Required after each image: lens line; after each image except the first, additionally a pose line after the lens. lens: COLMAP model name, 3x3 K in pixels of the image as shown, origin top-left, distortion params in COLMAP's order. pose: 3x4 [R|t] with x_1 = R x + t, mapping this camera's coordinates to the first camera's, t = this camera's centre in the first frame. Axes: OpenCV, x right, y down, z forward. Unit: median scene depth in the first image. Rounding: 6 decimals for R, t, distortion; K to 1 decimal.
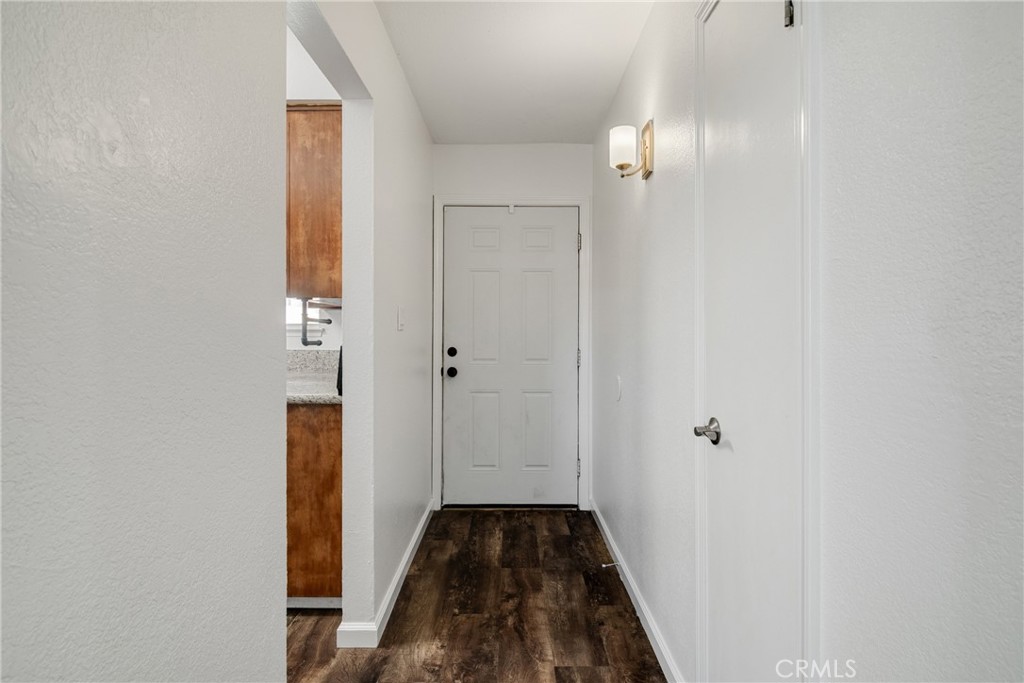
lens RADIAL K [[532.0, 0, 511.2], [0, 532.0, 339.9], [0, 0, 1]] dist [-0.003120, -0.003057]
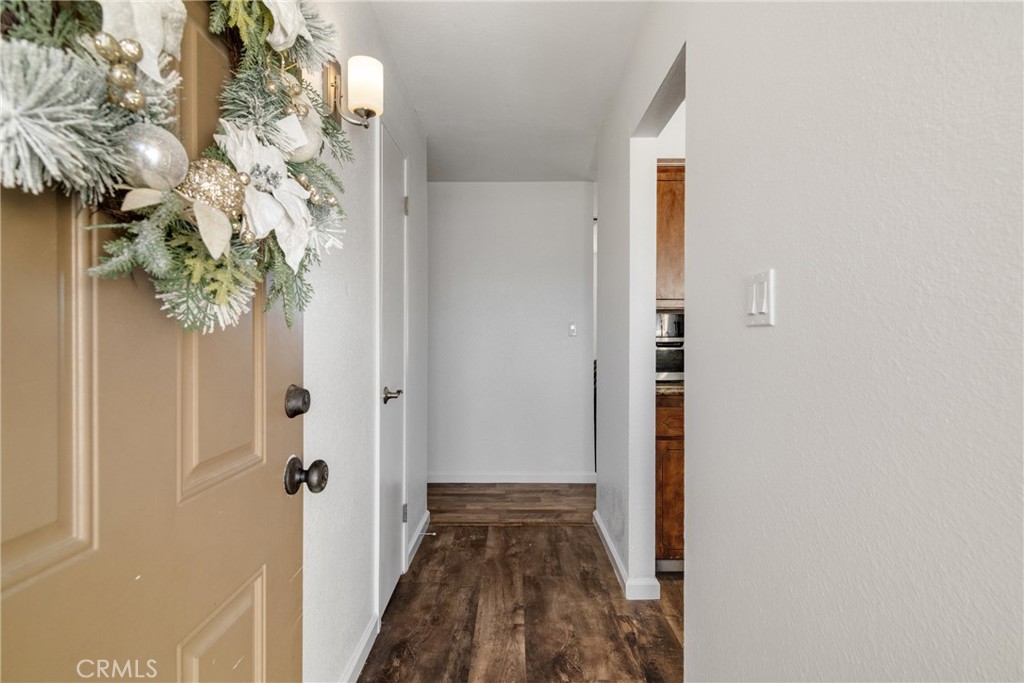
lens RADIAL K [[532.0, 0, 512.3], [0, 532.0, 341.3], [0, 0, 1]] dist [-0.003120, -0.003057]
pose [[-0.999984, 0.000669, 0.005546, -0.005469], [0.000695, 0.999989, 0.004699, -0.003332], [-0.005542, 0.004703, -0.999974, 2.225229]]
